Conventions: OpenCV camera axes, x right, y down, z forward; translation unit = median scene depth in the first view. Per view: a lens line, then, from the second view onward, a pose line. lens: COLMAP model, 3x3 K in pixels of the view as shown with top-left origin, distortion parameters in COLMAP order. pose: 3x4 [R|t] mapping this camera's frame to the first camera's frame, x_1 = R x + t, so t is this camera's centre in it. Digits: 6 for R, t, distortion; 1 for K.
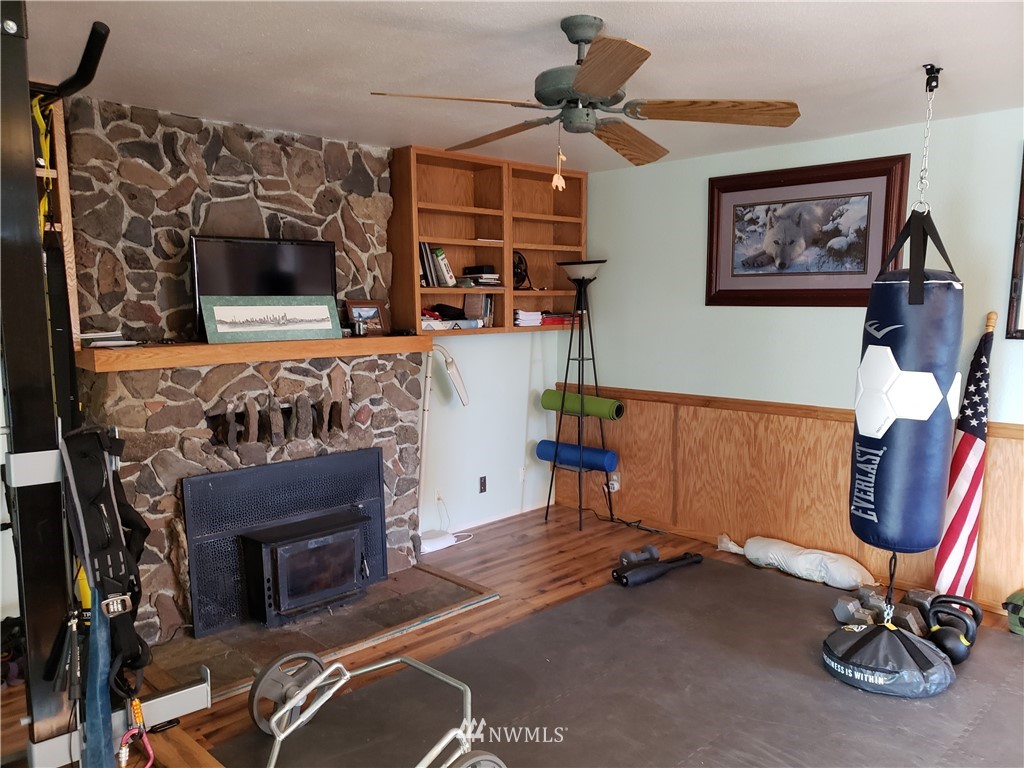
lens RADIAL K [[783.1, 0, 519.9], [0, 783.1, 402.3], [0, 0, 1]] dist [0.035926, -0.003418]
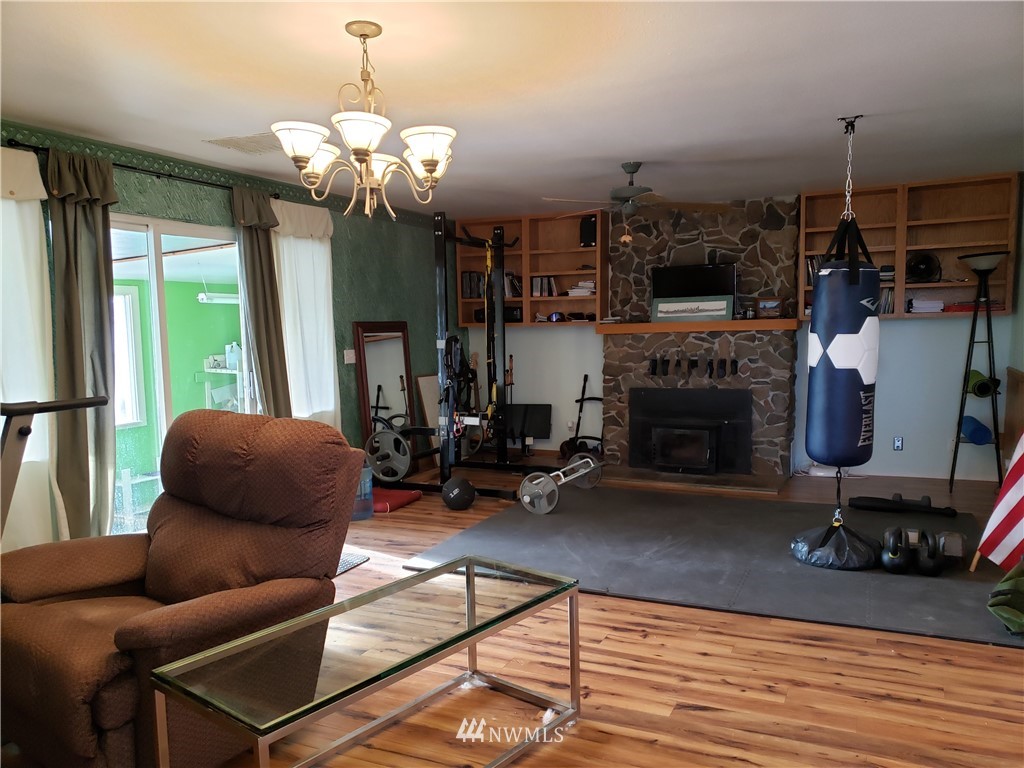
lens RADIAL K [[783.1, 0, 511.7], [0, 783.1, 385.4], [0, 0, 1]] dist [0.035926, -0.003418]
pose [[0.369434, 0.066468, -0.926877, 1.166962], [-0.098067, 0.994657, 0.032242, 0.047652], [0.924068, 0.078985, 0.373978, -0.039116]]
